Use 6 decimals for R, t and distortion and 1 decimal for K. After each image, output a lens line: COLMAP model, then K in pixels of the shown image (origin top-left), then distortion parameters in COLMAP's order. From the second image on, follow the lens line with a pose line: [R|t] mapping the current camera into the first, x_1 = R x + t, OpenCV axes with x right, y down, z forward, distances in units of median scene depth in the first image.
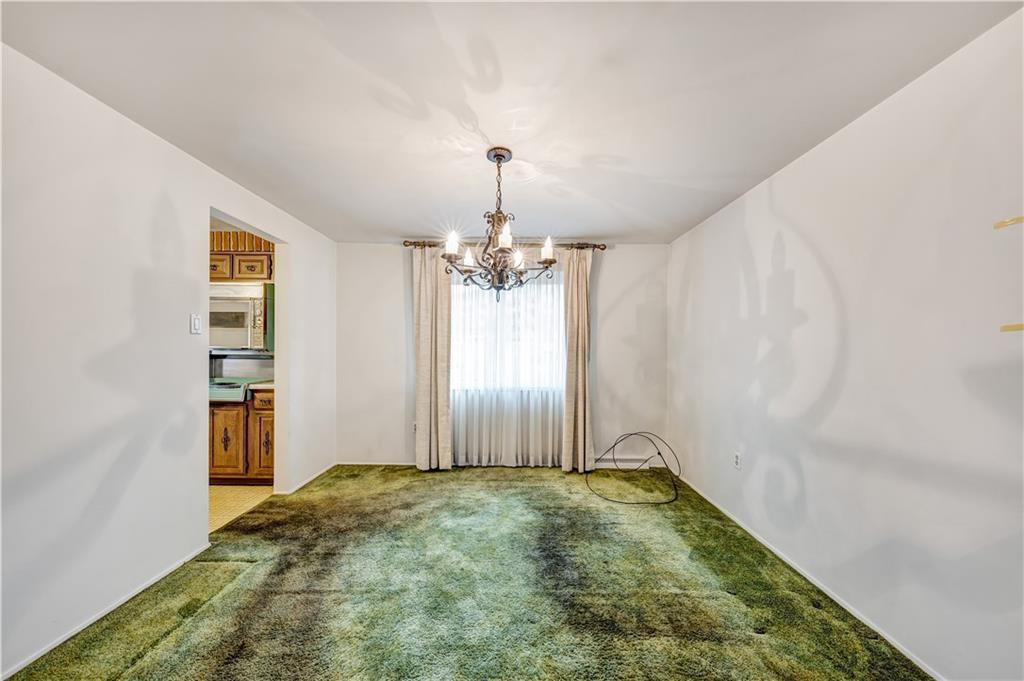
lens RADIAL K [[359.9, 0, 512.0], [0, 359.9, 340.5], [0, 0, 1]] dist [-0.000234, -0.000123]
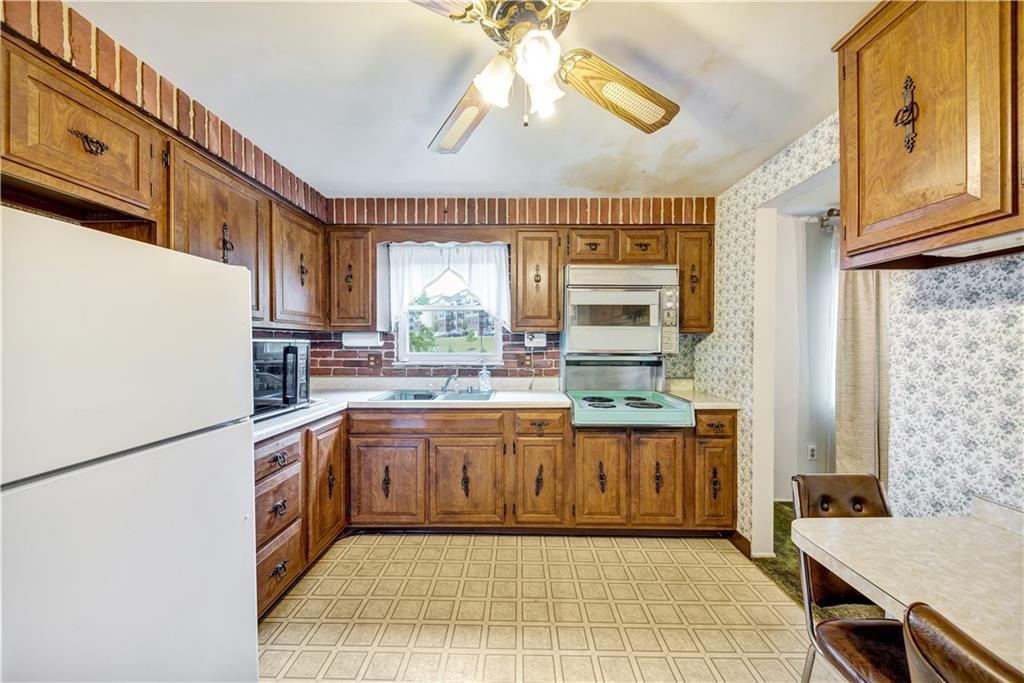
lens RADIAL K [[359.9, 0, 512.0], [0, 359.9, 341.5], [0, 0, 1]] dist [-0.000234, -0.000123]
pose [[0.999898, -0.005725, 0.013107, -1.100531], [0.005636, 0.999961, 0.006843, -0.010965], [-0.013145, -0.006768, 0.999891, 0.269029]]
